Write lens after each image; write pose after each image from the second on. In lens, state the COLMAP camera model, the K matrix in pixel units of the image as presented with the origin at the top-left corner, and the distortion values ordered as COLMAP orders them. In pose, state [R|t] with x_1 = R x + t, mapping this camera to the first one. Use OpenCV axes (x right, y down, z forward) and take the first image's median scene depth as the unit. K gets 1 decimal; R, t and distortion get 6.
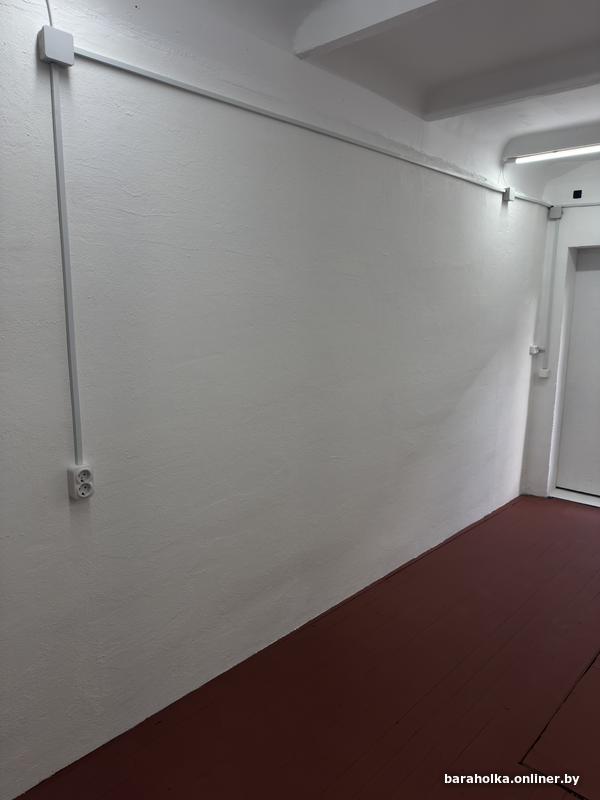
lens RADIAL K [[566.0, 0, 300.0], [0, 566.0, 400.0], [0, 0, 1]] dist [0.008019, 0.000449]
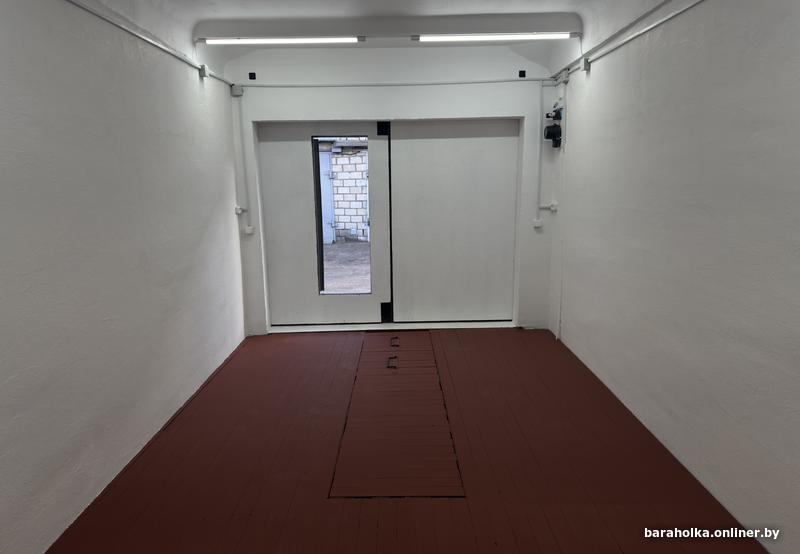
lens RADIAL K [[563.6, 0, 400.1], [0, 563.6, 290.0], [0, 0, 1]] dist [-0.001810, -0.006292]
pose [[0.730938, -0.156520, 0.664252, -0.137718], [0.138108, 0.987130, 0.080627, 0.025684], [-0.668323, 0.032805, 0.743147, -0.064227]]
